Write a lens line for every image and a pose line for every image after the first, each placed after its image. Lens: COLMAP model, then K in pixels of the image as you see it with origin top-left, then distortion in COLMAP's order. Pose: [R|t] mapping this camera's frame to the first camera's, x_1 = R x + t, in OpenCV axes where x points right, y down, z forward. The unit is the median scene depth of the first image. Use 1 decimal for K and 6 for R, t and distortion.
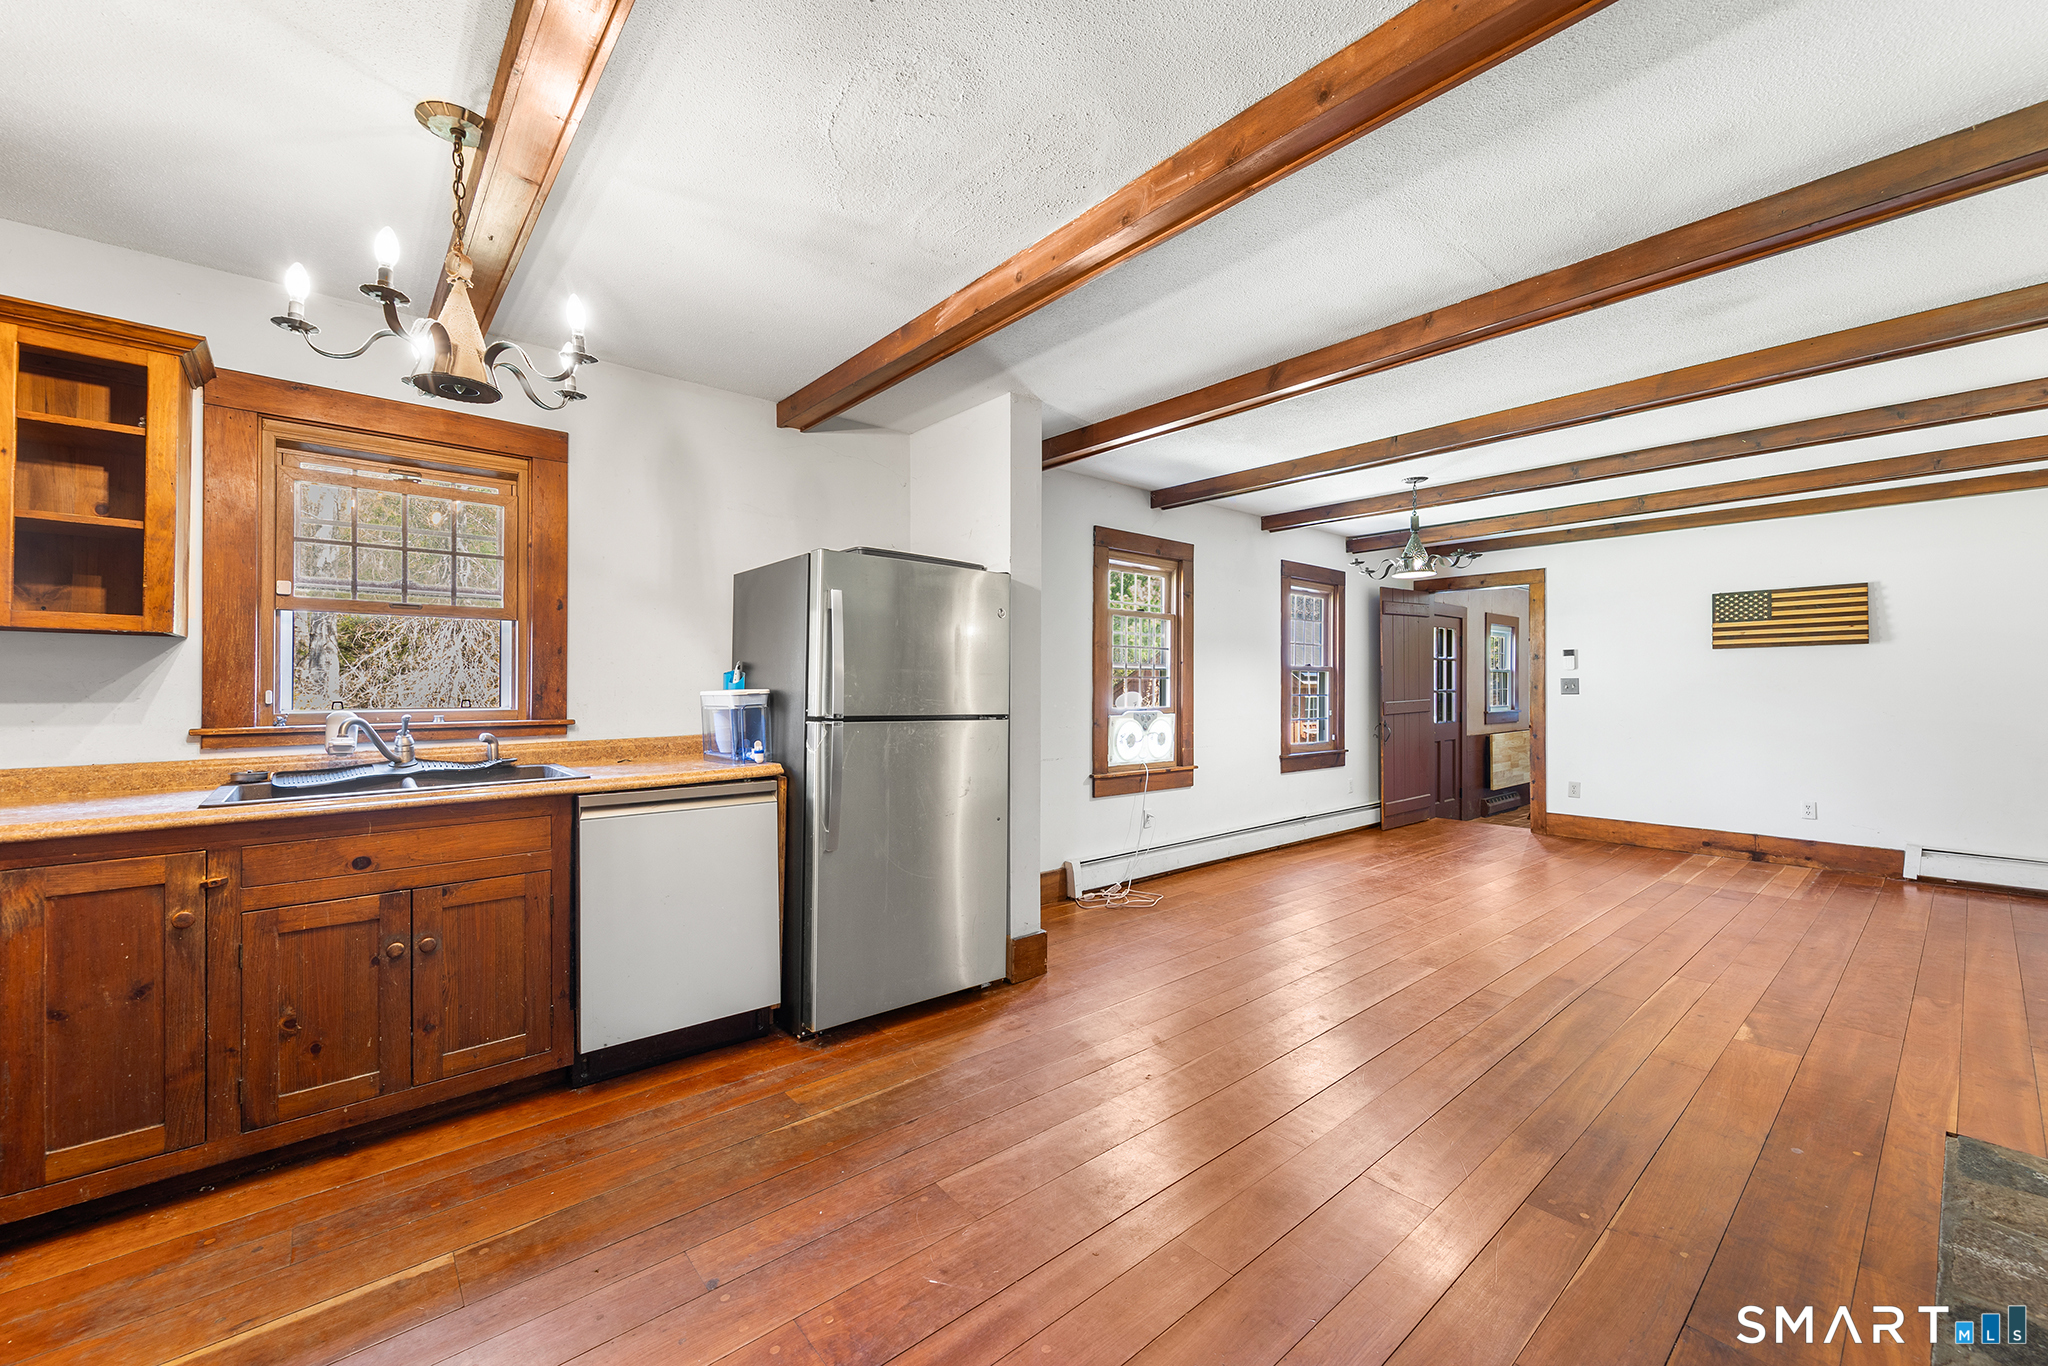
lens RADIAL K [[810.1, 0, 1029.0], [0, 810.1, 680.7], [0, 0, 1]] dist [0.000752, 0.000026]
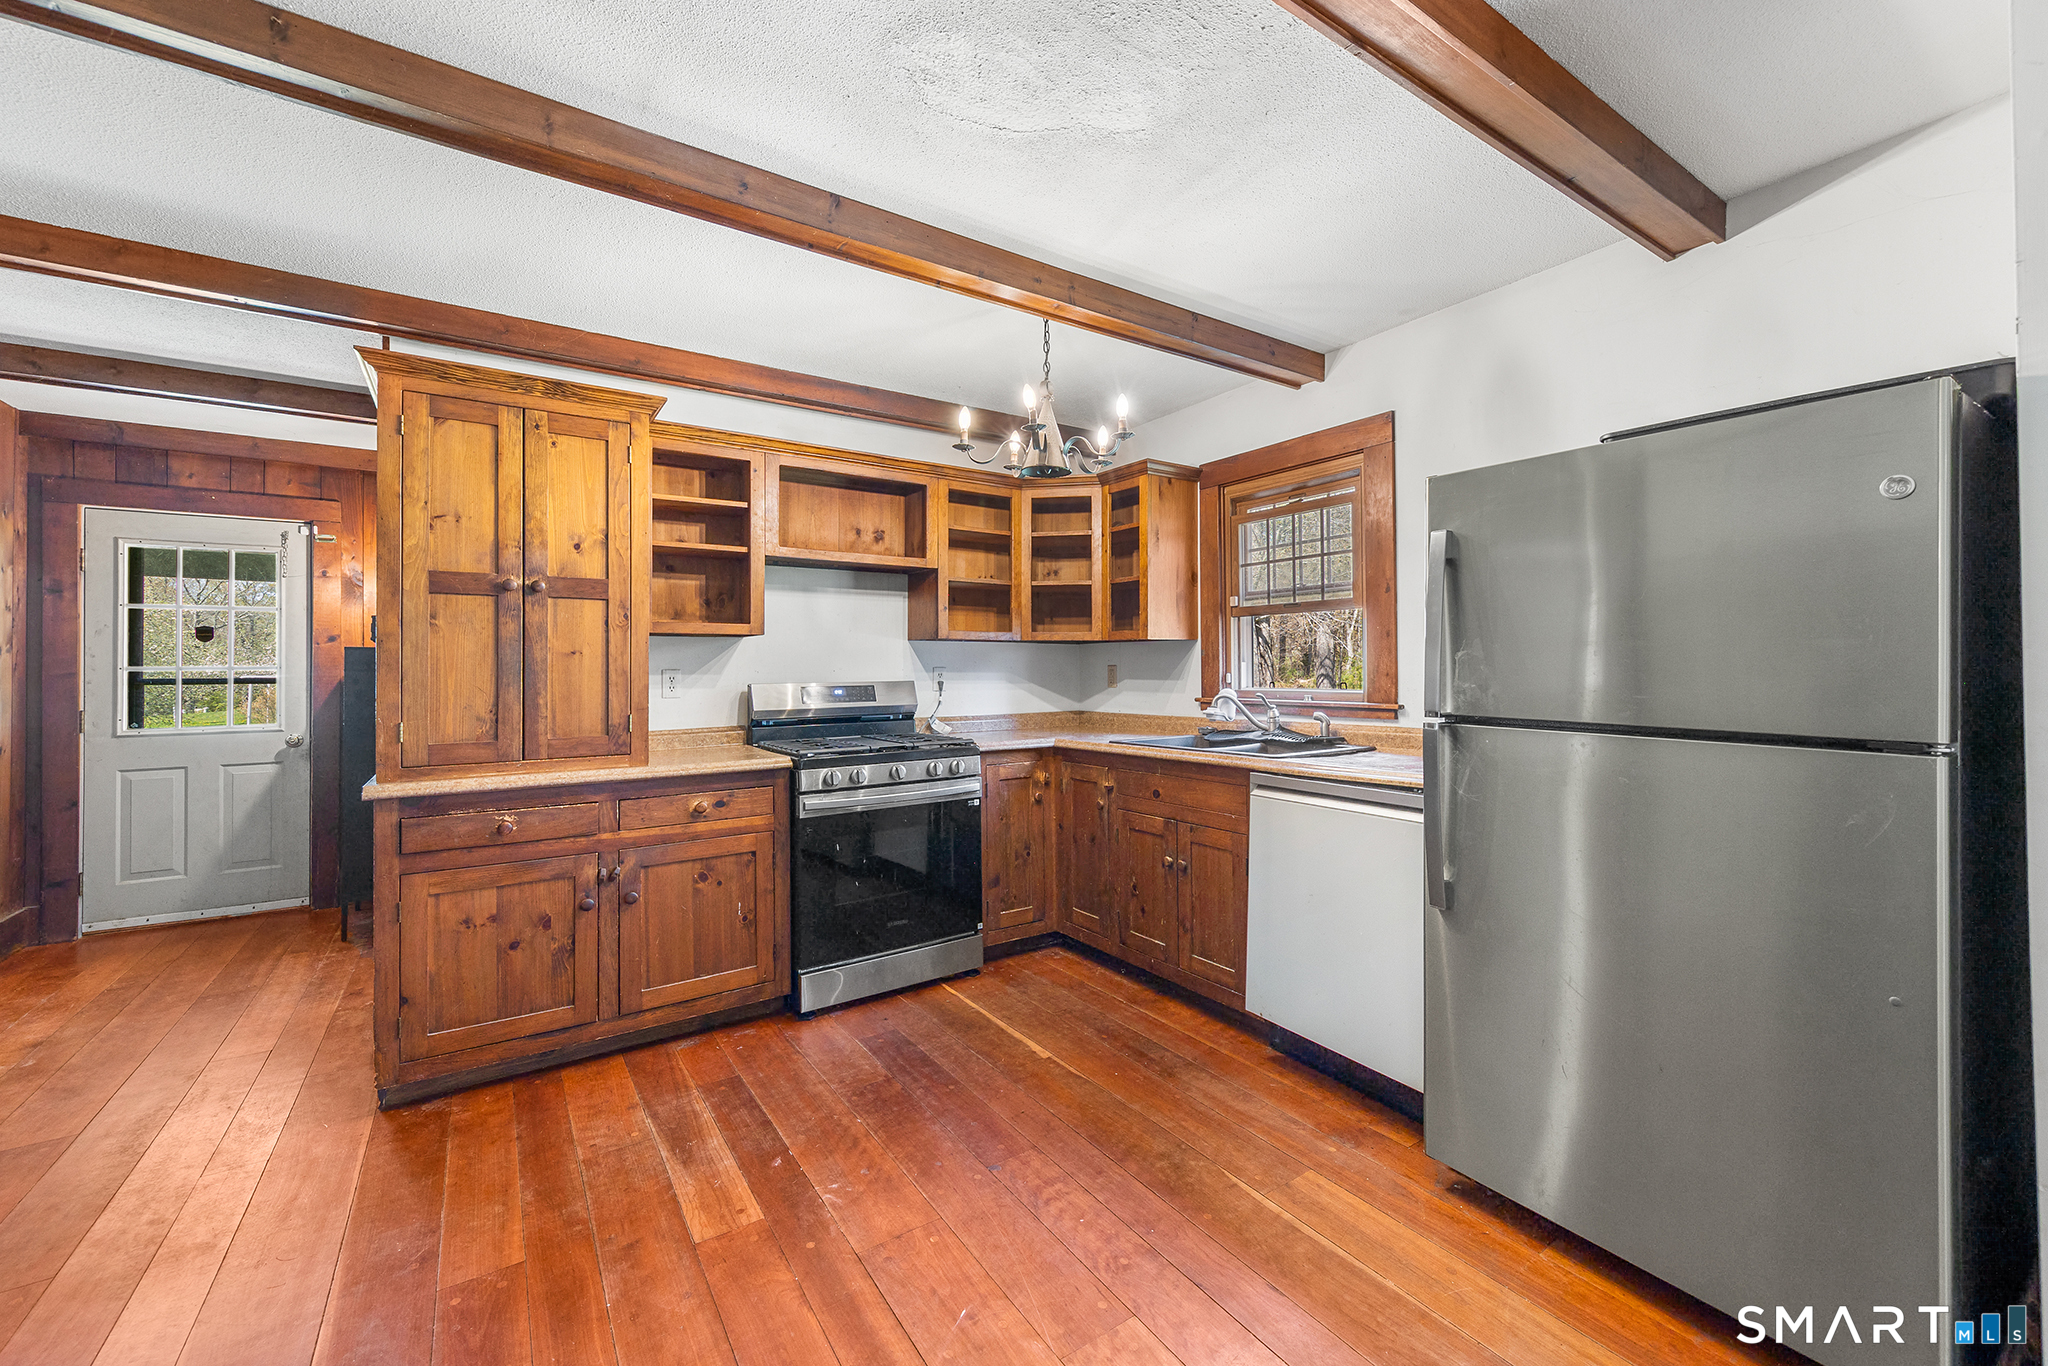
lens RADIAL K [[810.1, 0, 1031.5], [0, 810.1, 673.8], [0, 0, 1]] dist [0.000752, 0.000026]
pose [[-0.121236, -0.000357, -0.992624, 0.539963], [-0.000285, 1.000000, -0.000325, 0.013214], [0.992624, 0.000243, -0.121236, 0.827174]]
